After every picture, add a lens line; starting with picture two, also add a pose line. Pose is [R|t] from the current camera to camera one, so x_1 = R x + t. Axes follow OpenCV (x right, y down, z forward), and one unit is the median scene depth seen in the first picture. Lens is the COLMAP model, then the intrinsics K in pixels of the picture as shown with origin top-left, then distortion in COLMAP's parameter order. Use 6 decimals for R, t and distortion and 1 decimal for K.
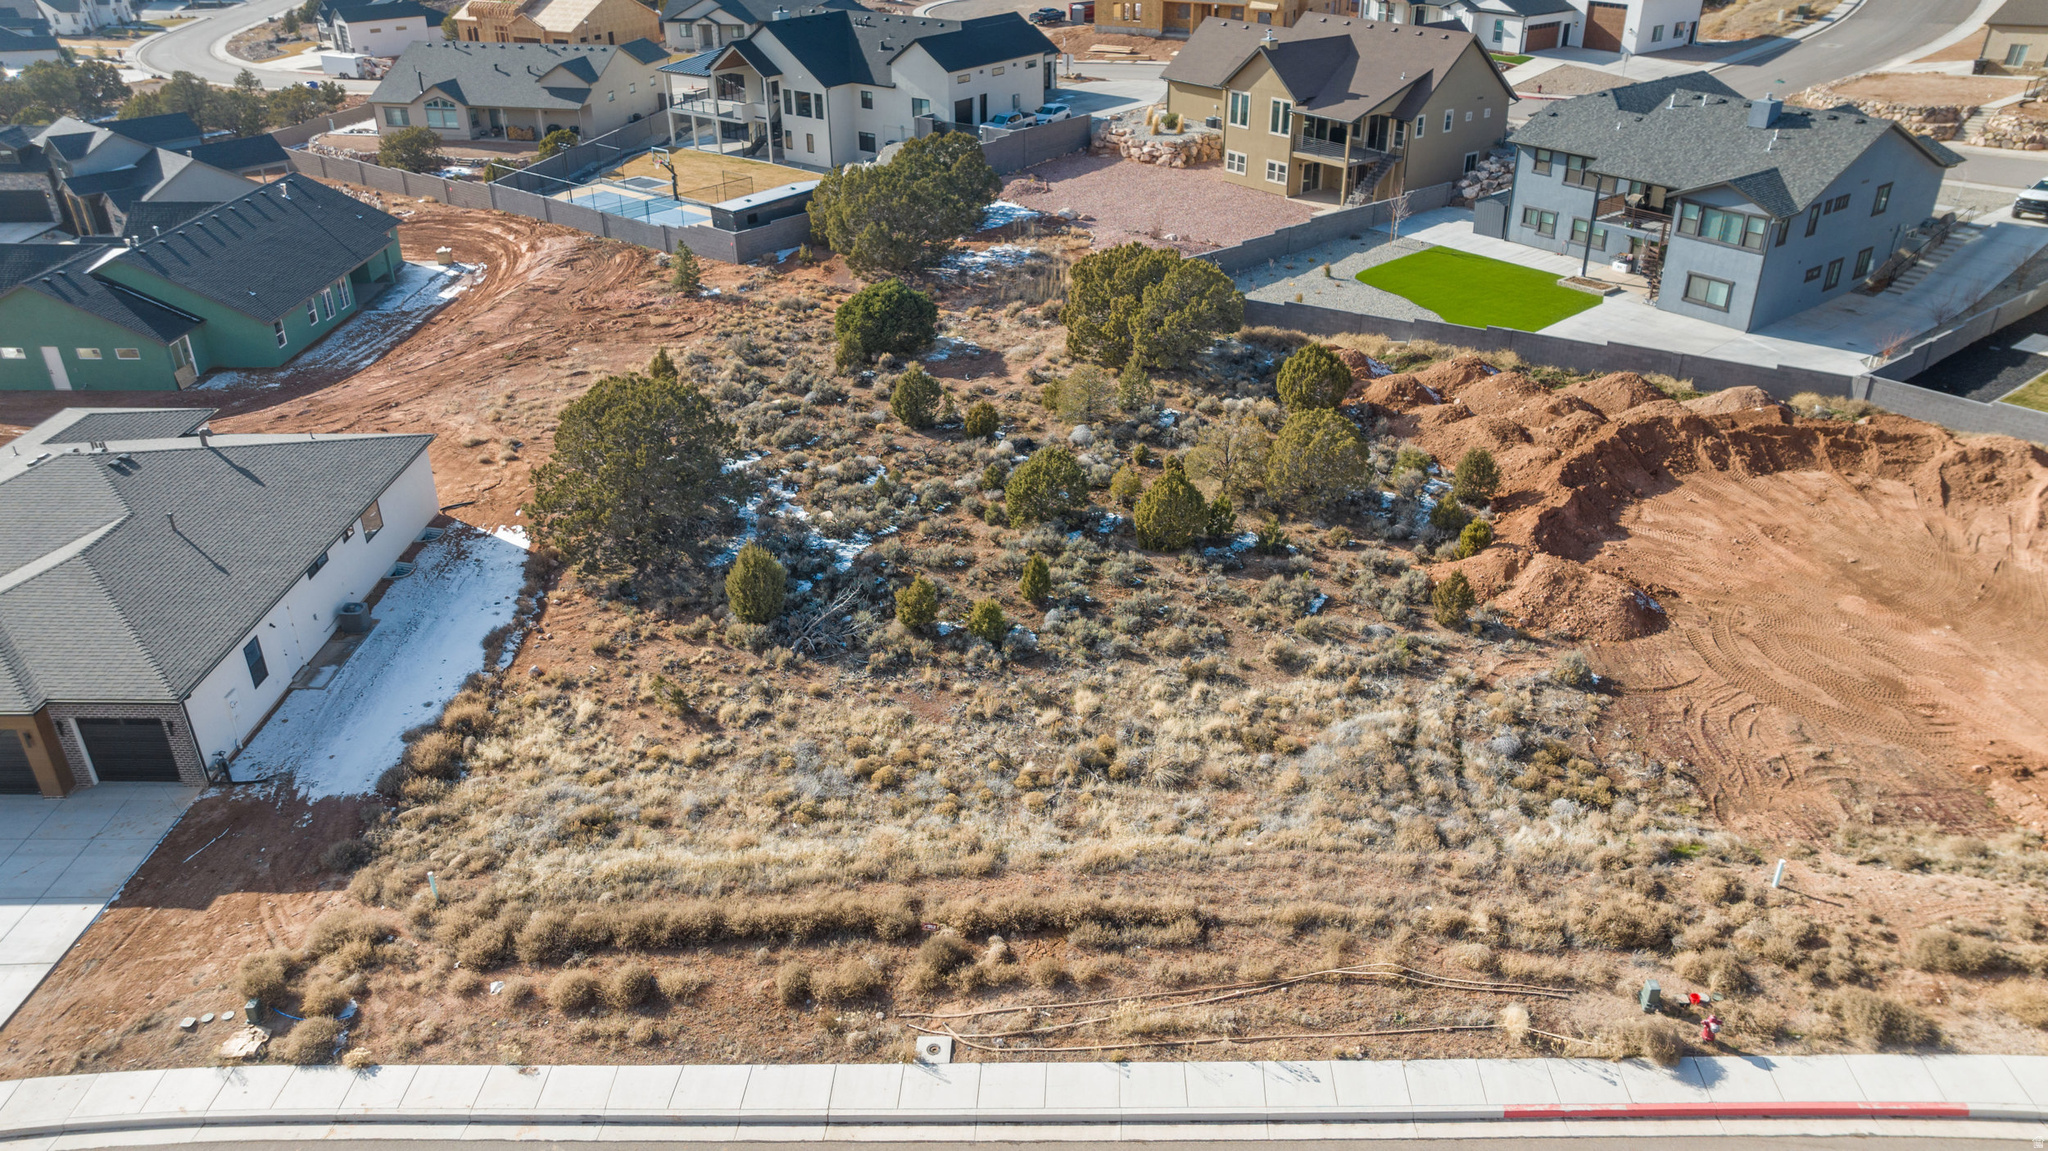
lens RADIAL K [[1444.9, 0, 1030.4], [0, 1444.9, 571.2], [0, 0, 1]] dist [-0.016721, 0.003471]
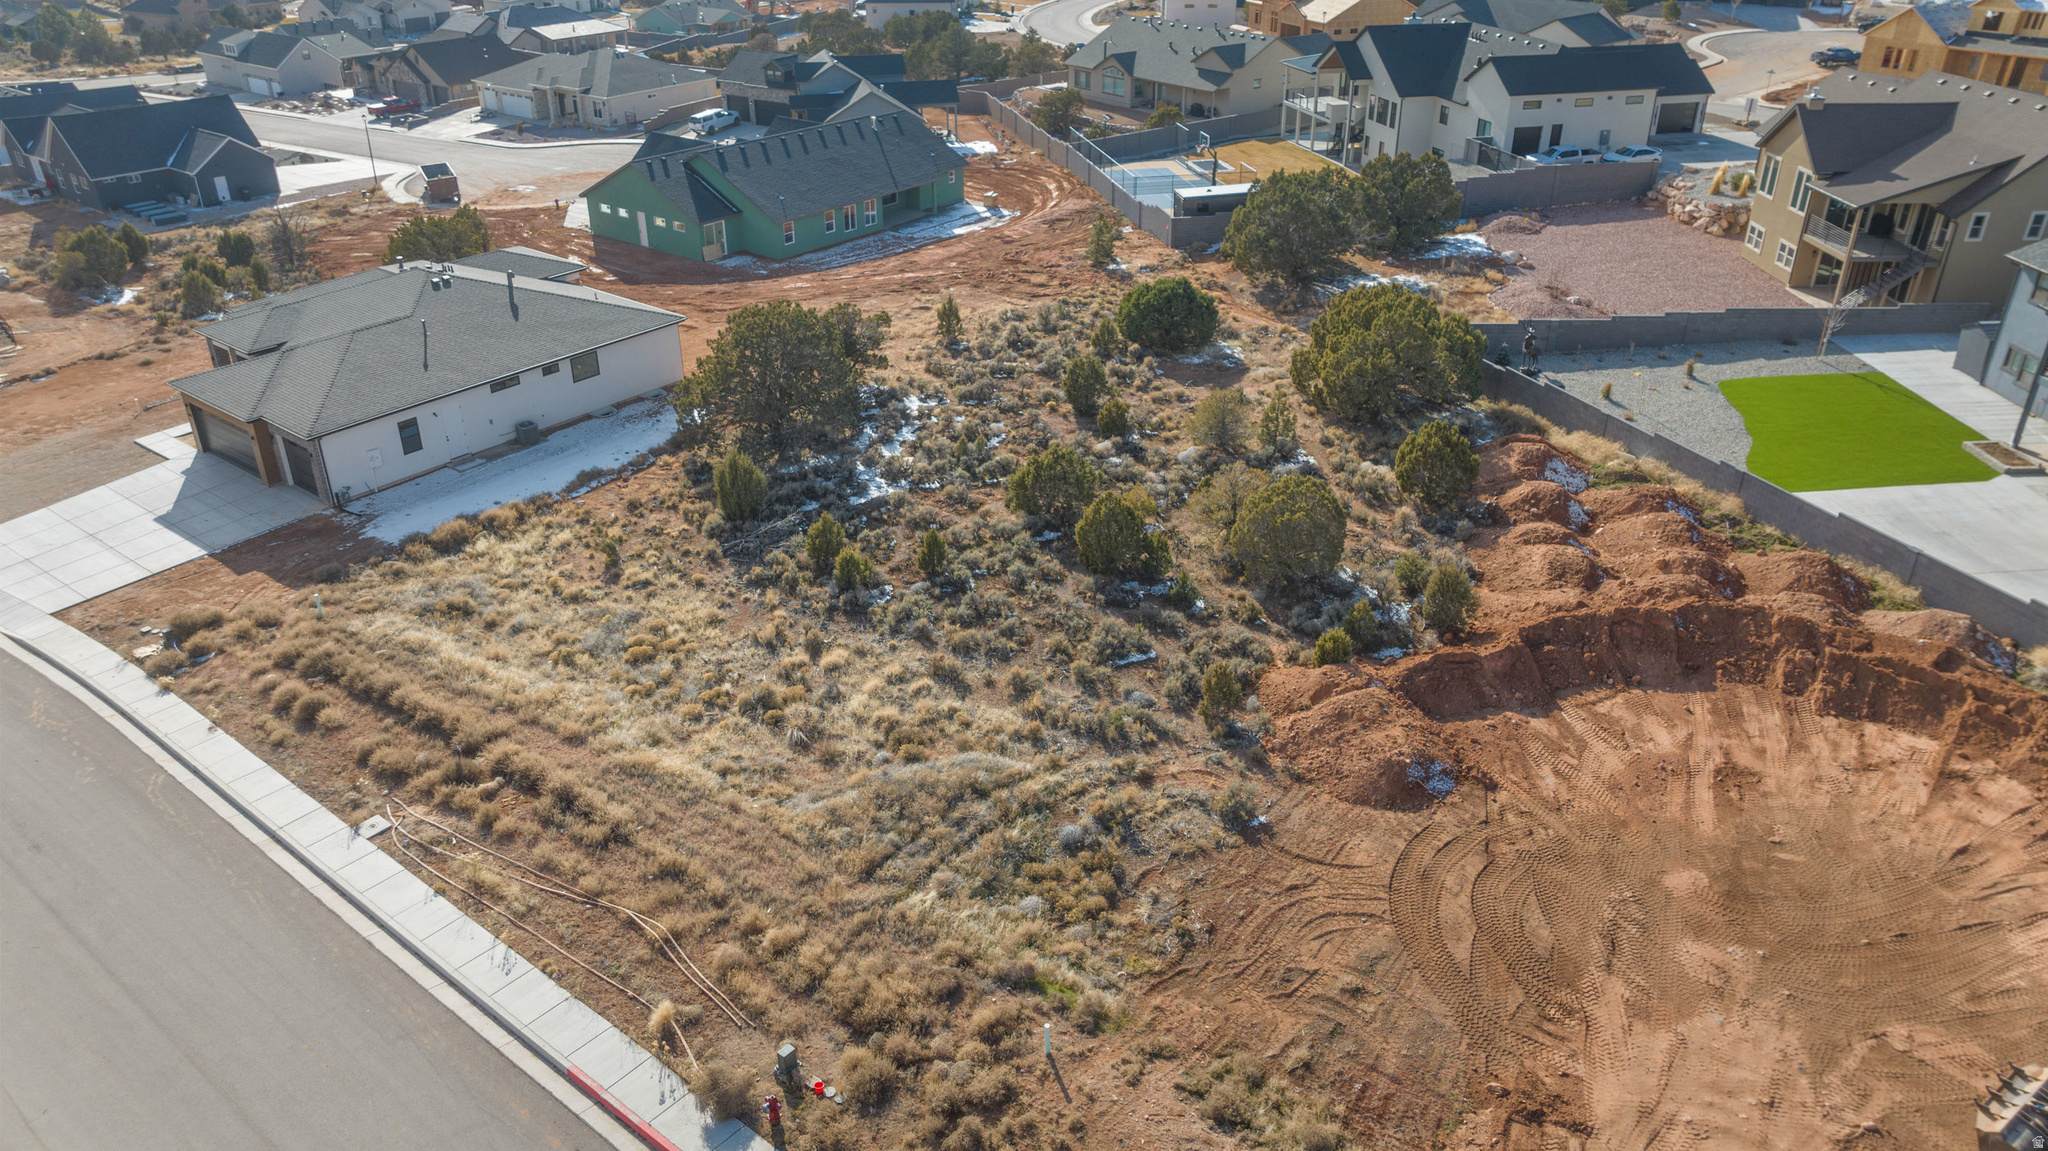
lens RADIAL K [[1444.9, 0, 1030.4], [0, 1444.9, 571.2], [0, 0, 1]] dist [-0.016721, 0.003471]
pose [[0.794361, 0.290116, -0.533688, 0.690346], [-0.290421, 0.953044, 0.085806, -0.101361], [0.533522, 0.086833, 0.841317, 0.181149]]
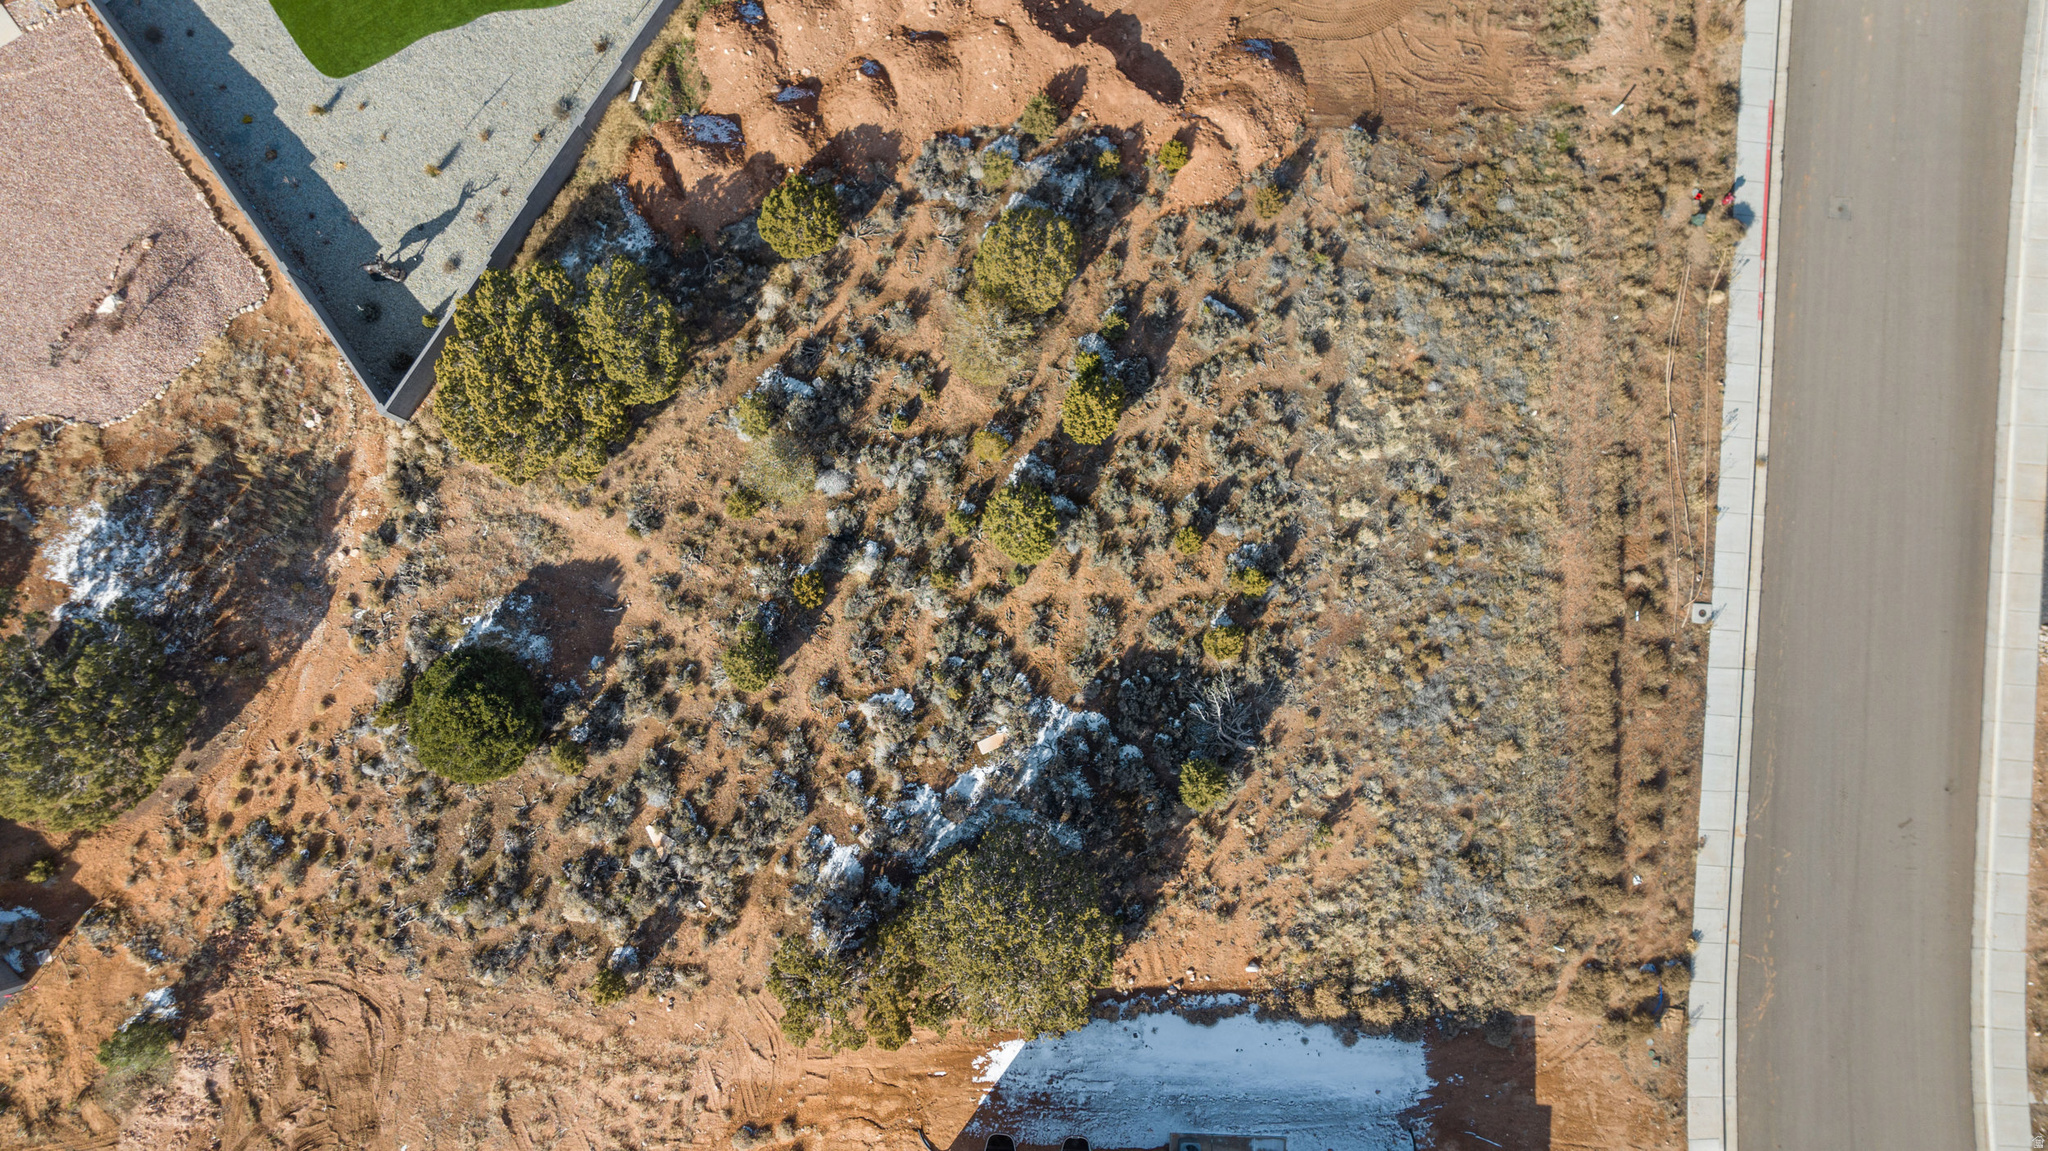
lens RADIAL K [[1444.9, 0, 1030.4], [0, 1444.9, 571.2], [0, 0, 1]] dist [-0.016721, 0.003471]
pose [[0.025698, -0.993849, 0.107723, -0.164843], [0.460096, 0.107425, 0.881346, -1.178664], [-0.887497, 0.026914, 0.460027, 0.654937]]
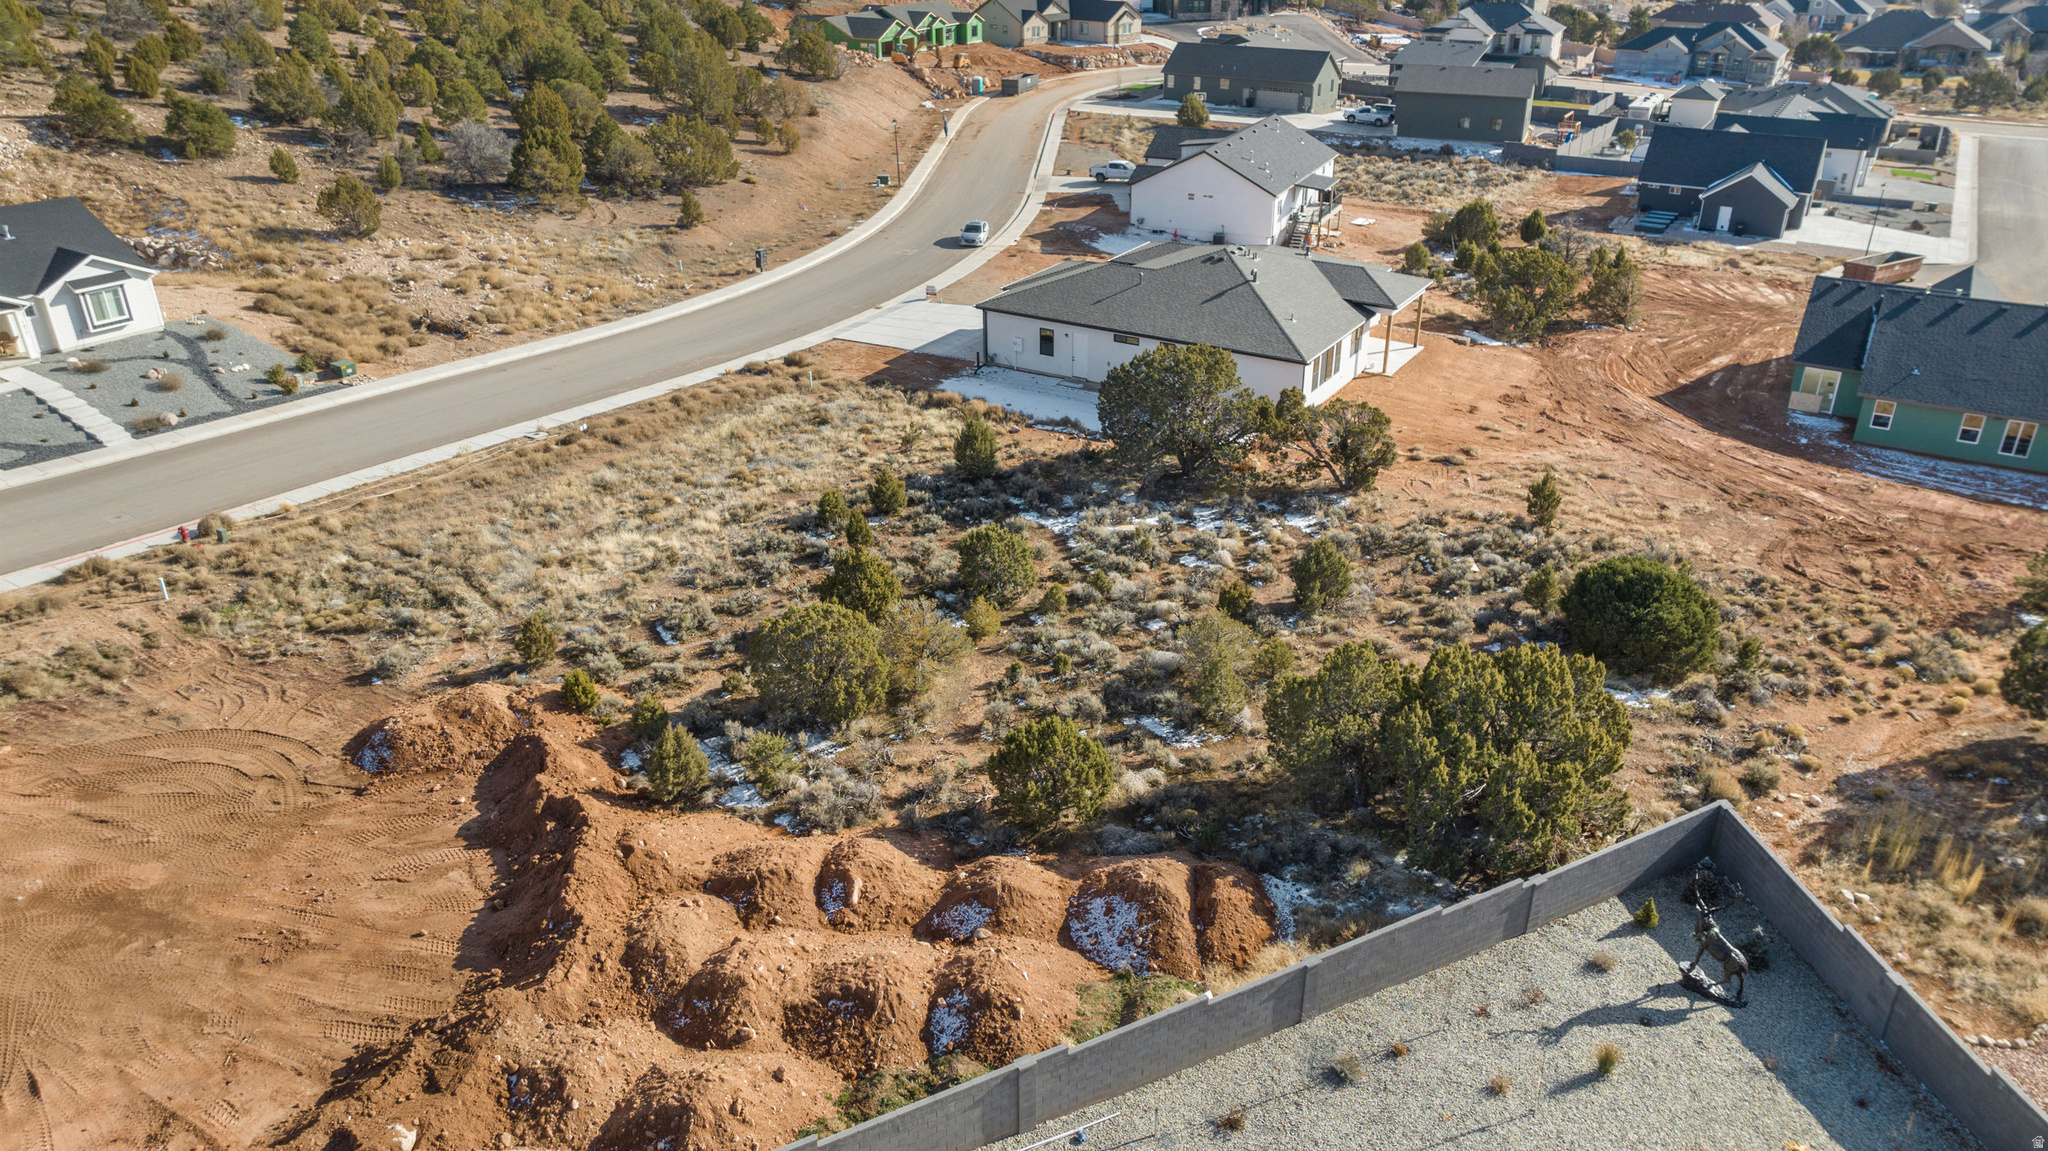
lens RADIAL K [[1444.9, 0, 1030.4], [0, 1444.9, 571.2], [0, 0, 1]] dist [-0.016721, 0.003471]
pose [[-0.510593, 0.362006, -0.779901, 0.927109], [-0.400382, 0.702604, 0.588253, -0.786014], [0.760913, 0.612616, -0.213804, 1.514884]]
